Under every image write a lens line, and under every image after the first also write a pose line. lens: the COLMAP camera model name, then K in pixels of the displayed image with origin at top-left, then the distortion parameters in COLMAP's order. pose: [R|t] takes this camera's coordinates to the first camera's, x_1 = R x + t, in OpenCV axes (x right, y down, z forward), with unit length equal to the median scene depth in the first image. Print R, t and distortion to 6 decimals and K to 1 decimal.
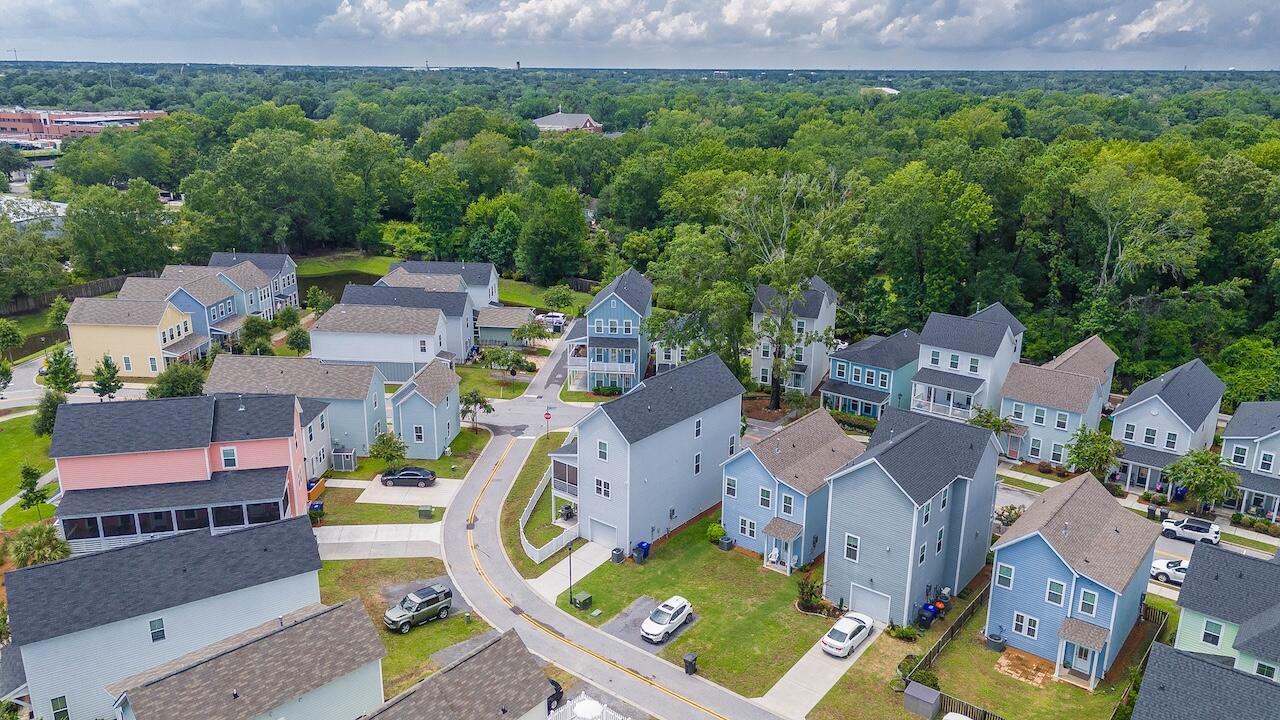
lens RADIAL K [[946.4, 0, 640.0], [0, 946.4, 360.0], [0, 0, 1]] dist [0.113594, -0.127999]
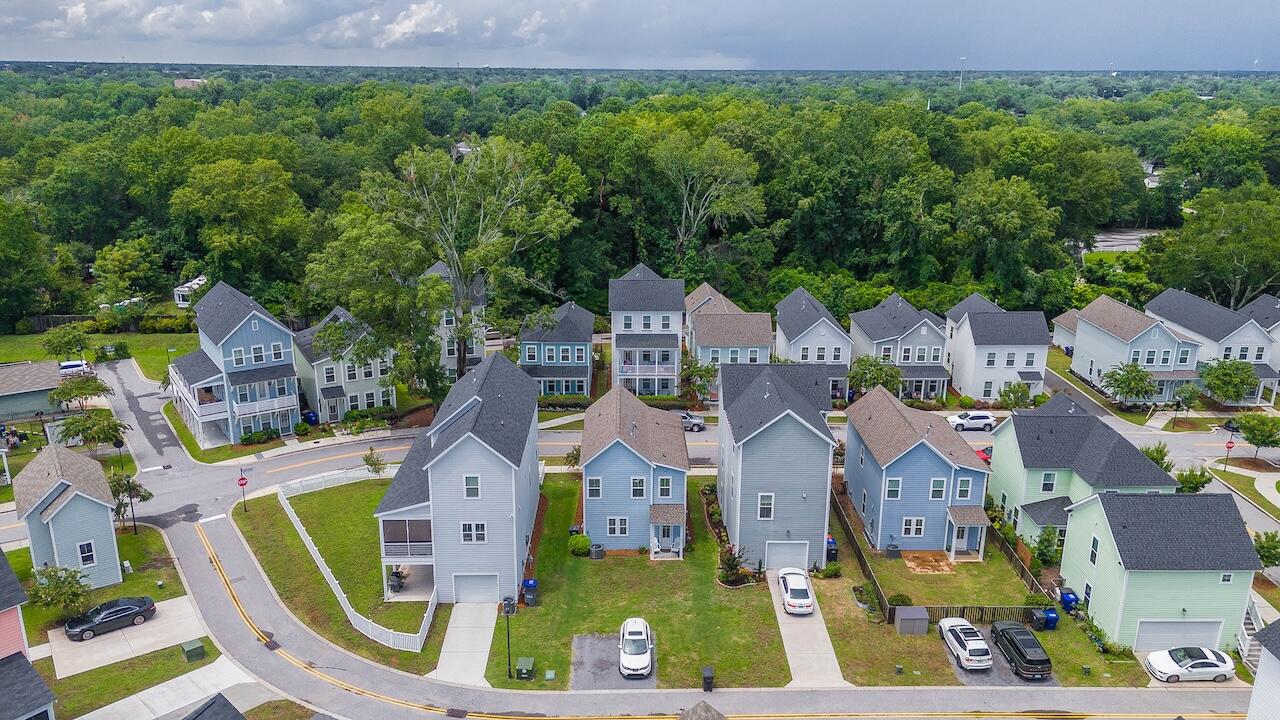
lens RADIAL K [[946.4, 0, 640.0], [0, 946.4, 360.0], [0, 0, 1]] dist [0.113594, -0.127999]
pose [[0.772934, -0.188966, 0.605694, -0.342503], [0.186154, 0.980148, 0.068237, -0.033375], [-0.606564, 0.060010, 0.792767, 0.223293]]
